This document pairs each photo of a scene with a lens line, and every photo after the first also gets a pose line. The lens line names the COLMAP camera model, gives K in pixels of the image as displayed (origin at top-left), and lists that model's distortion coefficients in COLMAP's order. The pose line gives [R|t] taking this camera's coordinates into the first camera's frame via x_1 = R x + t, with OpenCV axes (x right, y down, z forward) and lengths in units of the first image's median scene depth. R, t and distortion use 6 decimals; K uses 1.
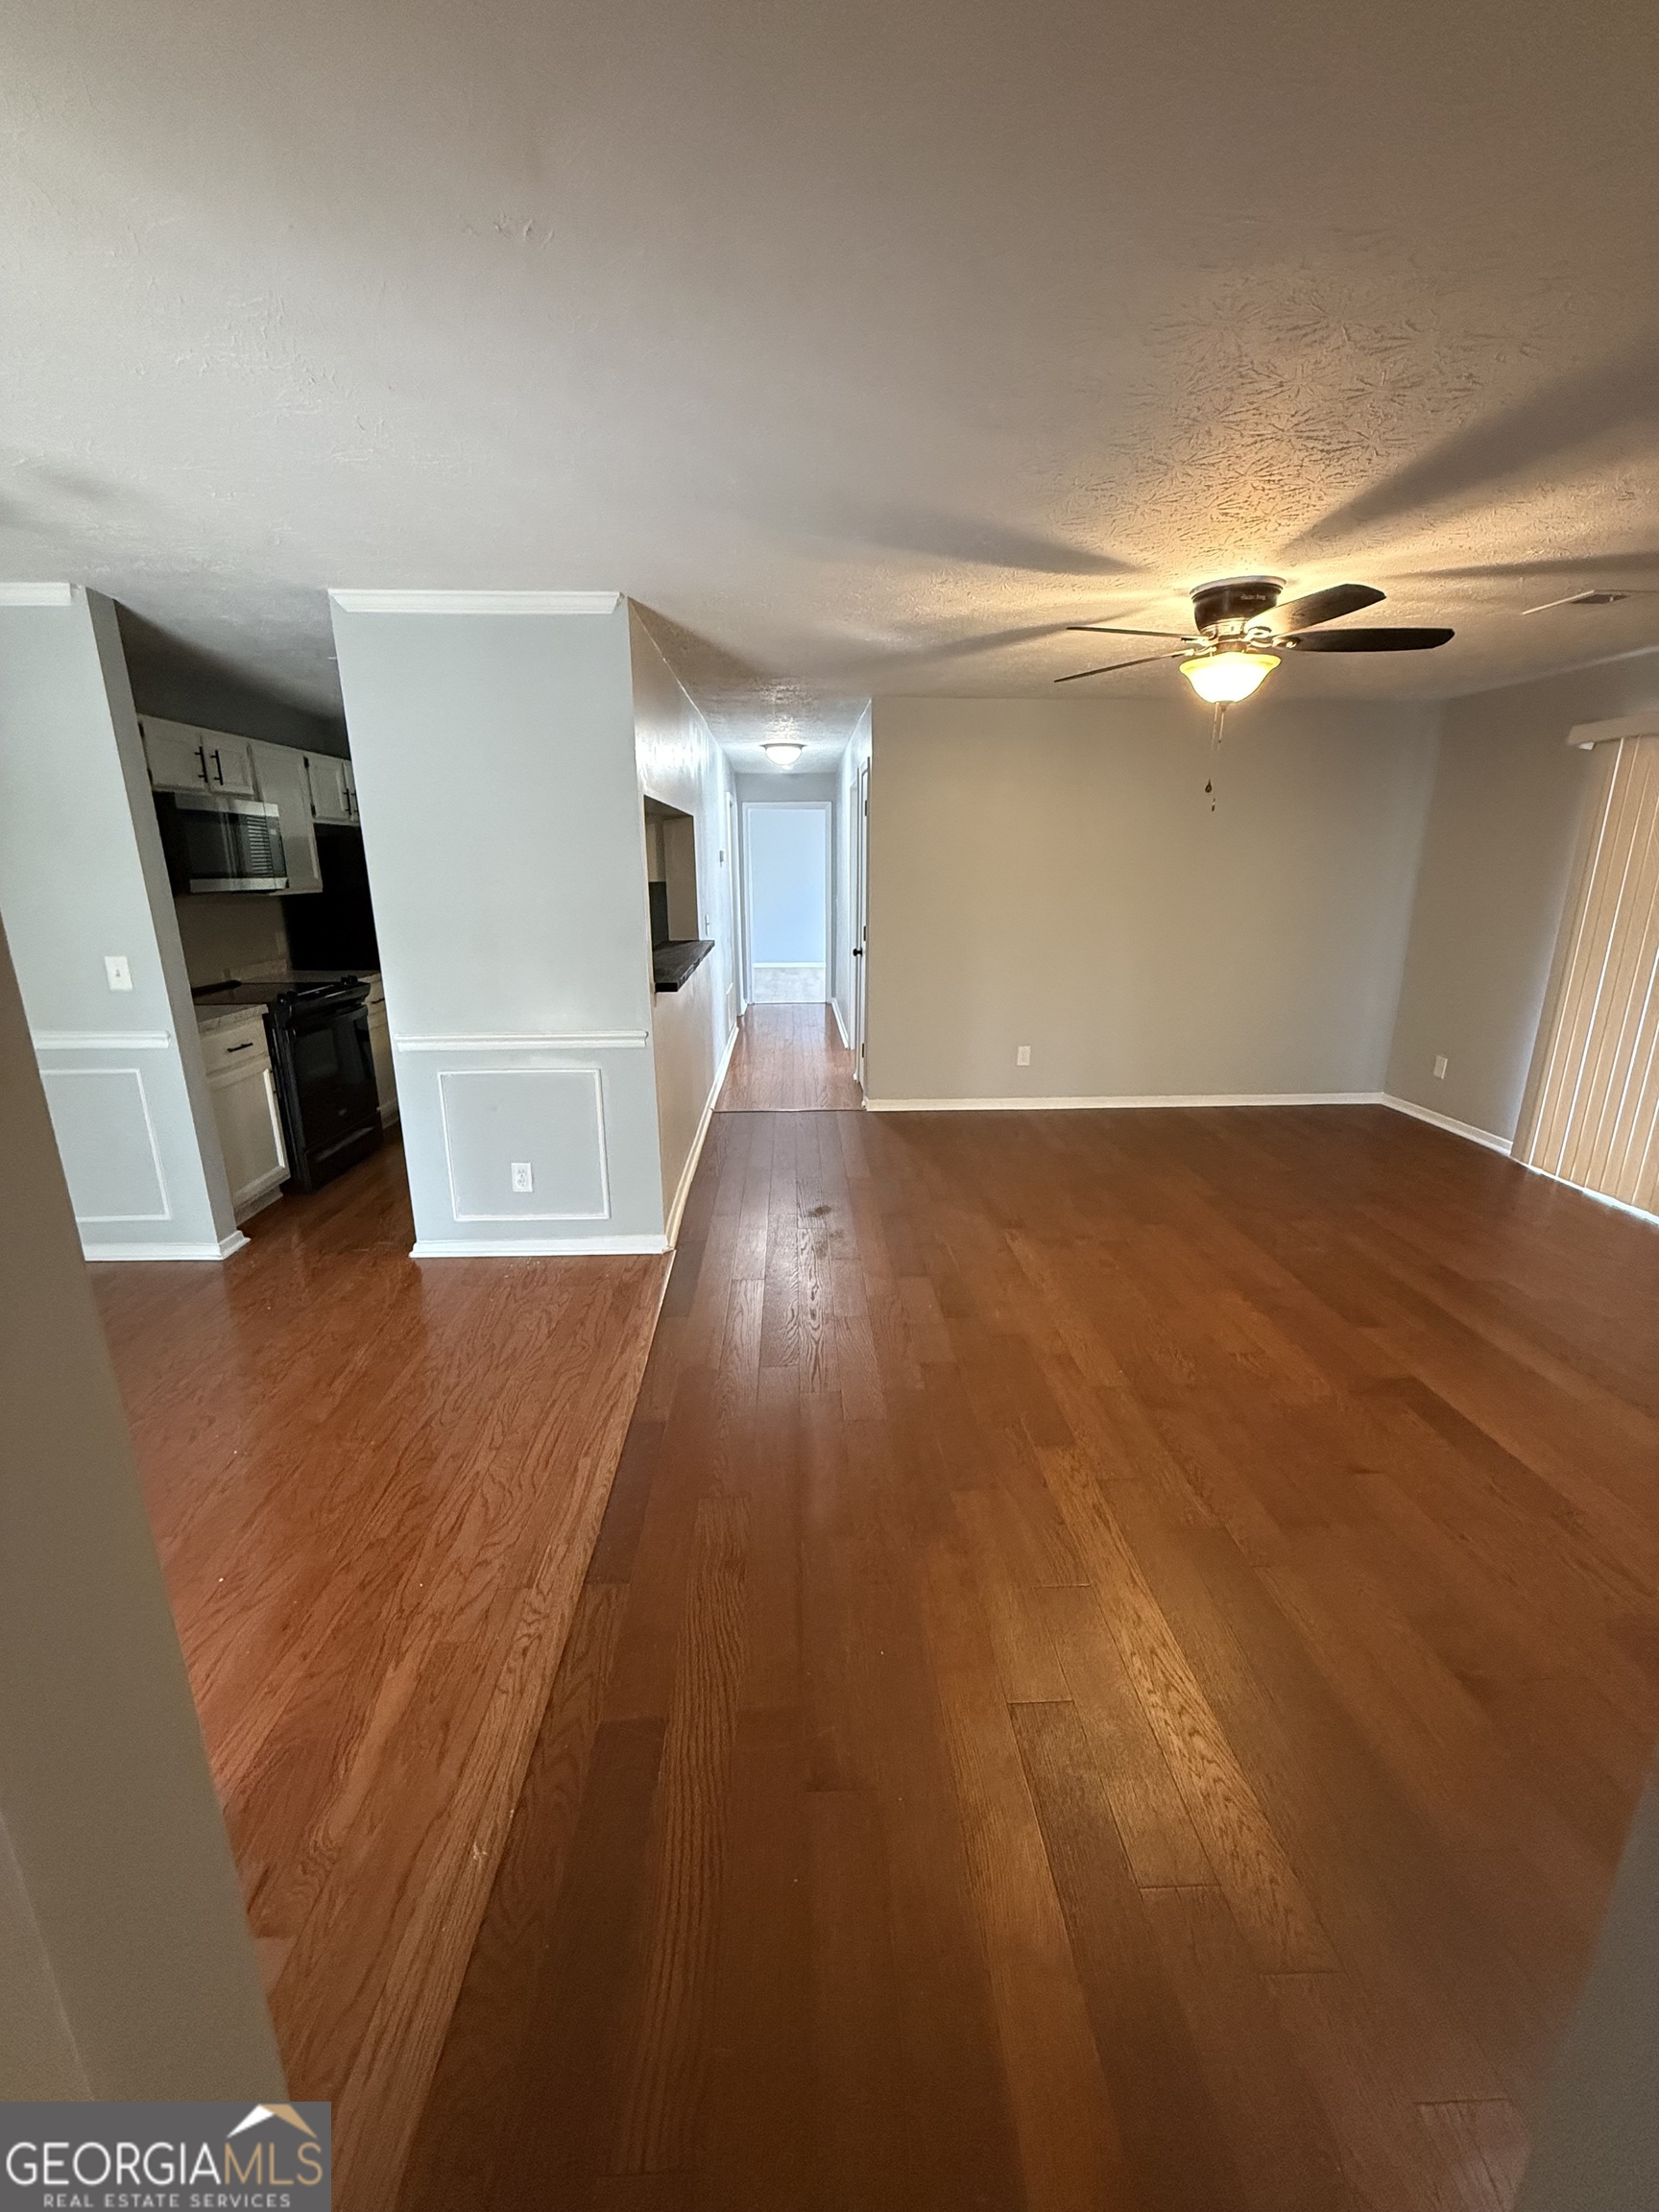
lens RADIAL K [[884.1, 0, 828.6], [0, 884.1, 1106.8], [0, 0, 1]] dist [0.001139, -0.000339]
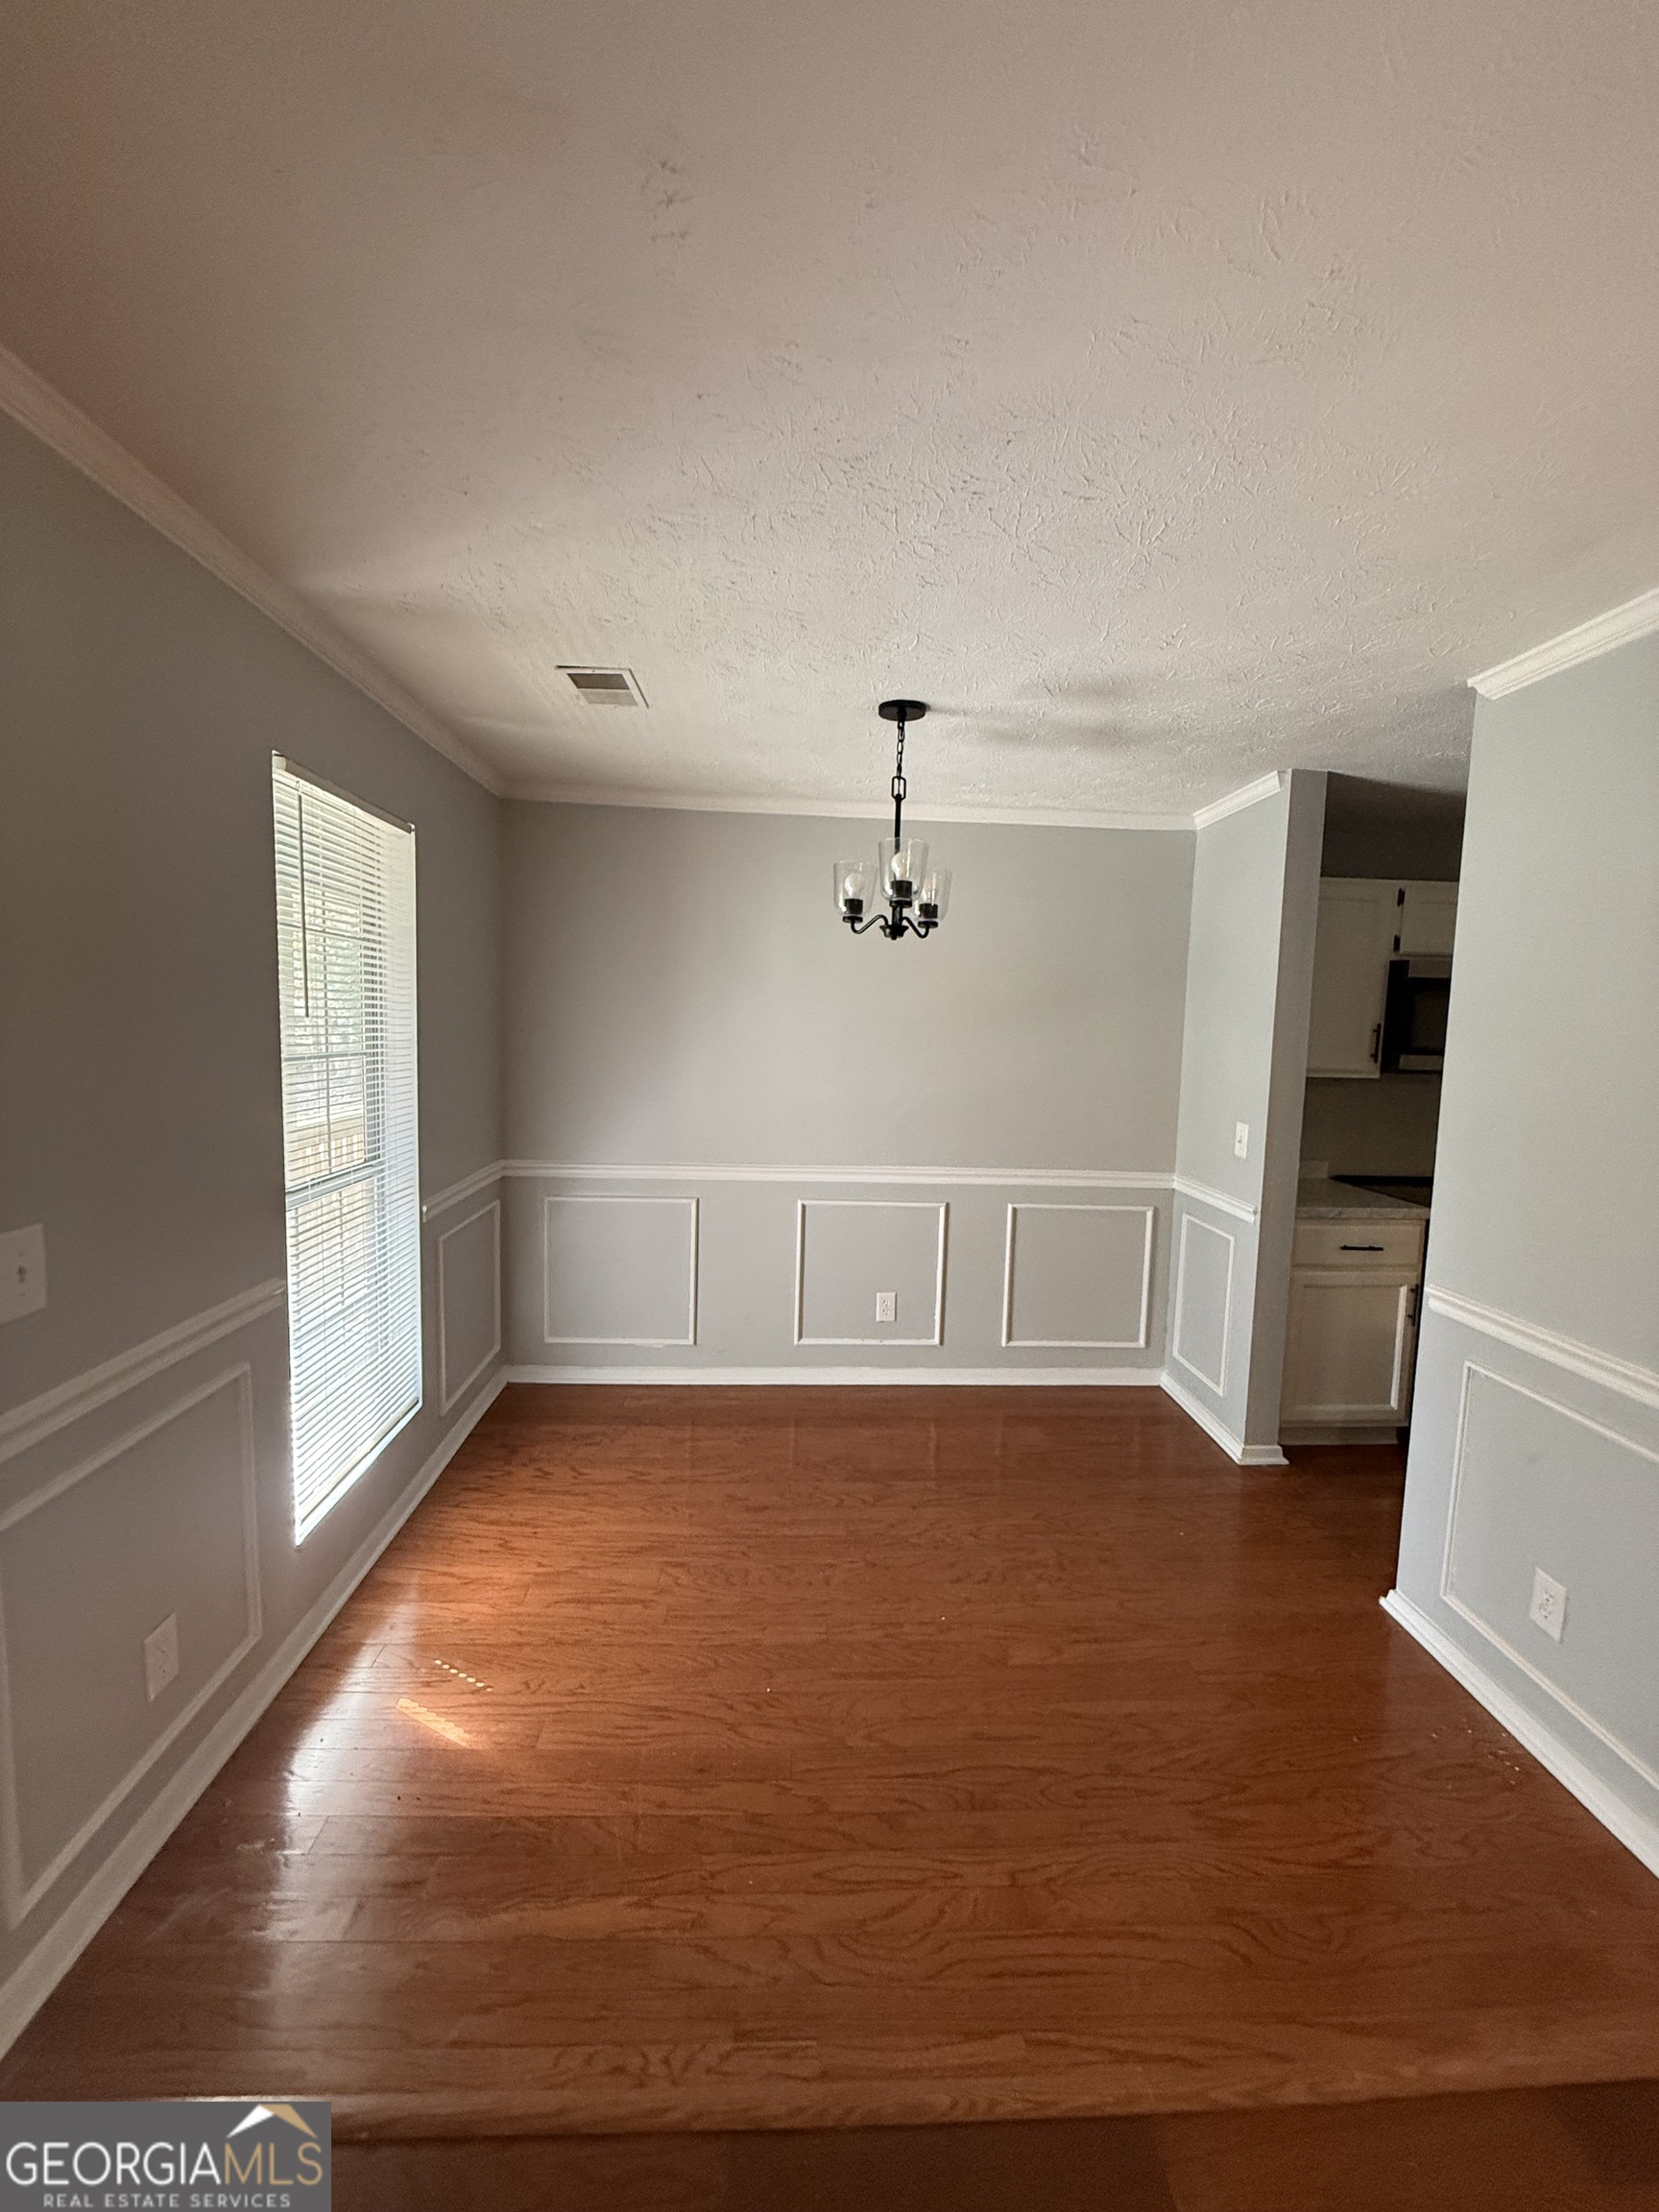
lens RADIAL K [[884.1, 0, 829.4], [0, 884.1, 1099.9], [0, 0, 1]] dist [0.001139, -0.000339]
pose [[0.015552, 0.093898, -0.995460, 0.190529], [-0.292282, 0.952522, 0.085281, -0.158487], [0.956206, 0.289629, 0.042258, 0.556940]]
